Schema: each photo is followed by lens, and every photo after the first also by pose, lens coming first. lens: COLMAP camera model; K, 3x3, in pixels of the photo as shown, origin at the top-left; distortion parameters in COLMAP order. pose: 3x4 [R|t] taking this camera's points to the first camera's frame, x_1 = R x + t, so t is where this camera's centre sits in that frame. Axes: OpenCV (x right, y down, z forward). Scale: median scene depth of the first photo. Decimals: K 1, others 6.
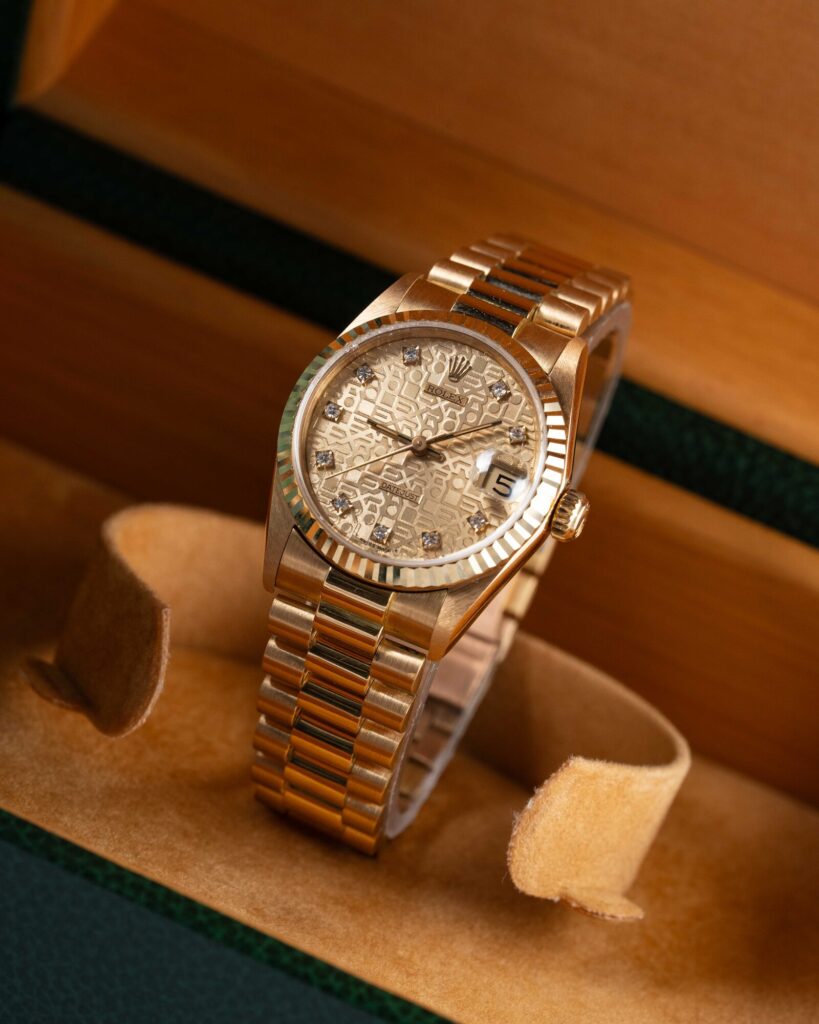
lens RADIAL K [[4356.6, 0, 412.7], [0, 4356.6, 519.4], [0, 0, 1]] dist [0.151310, 0.000000]
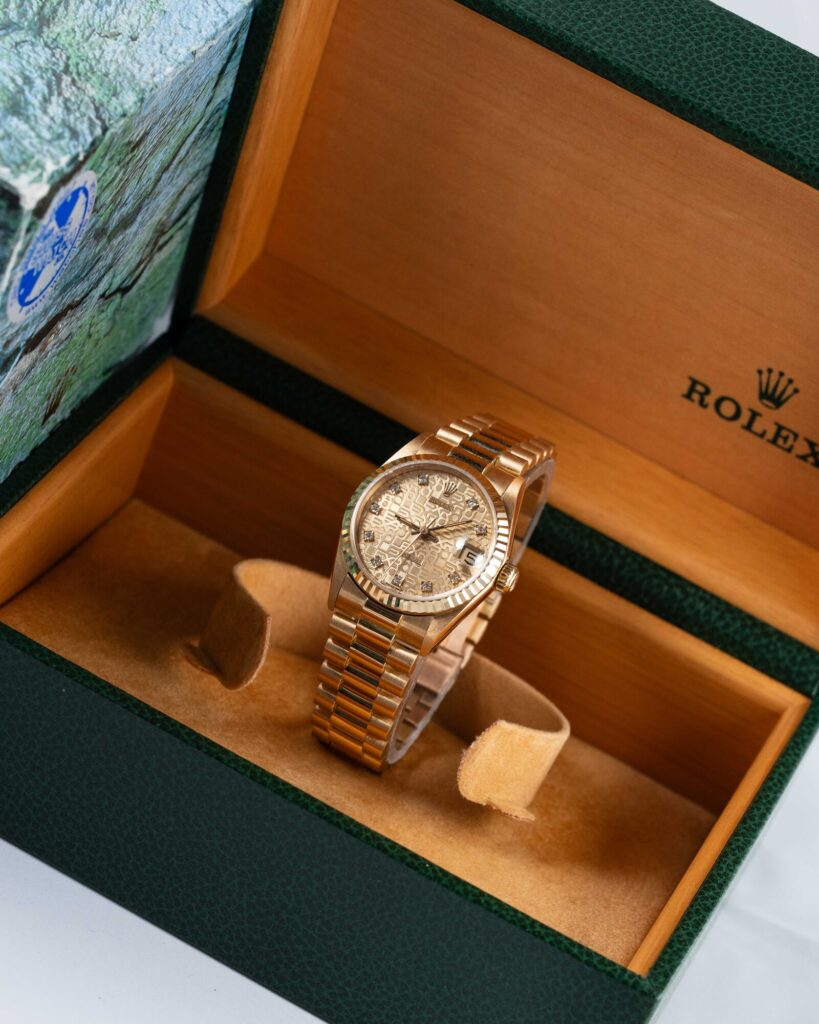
lens RADIAL K [[4356.6, 0, 405.0], [0, 4356.6, 511.6], [0, 0, 1]] dist [0.151310, 0.000000]
pose [[0.997247, 0.074032, -0.004191, 0.000720], [-0.074141, 0.996442, -0.040072, 0.043701], [0.001210, 0.040272, 0.999188, -0.708898]]
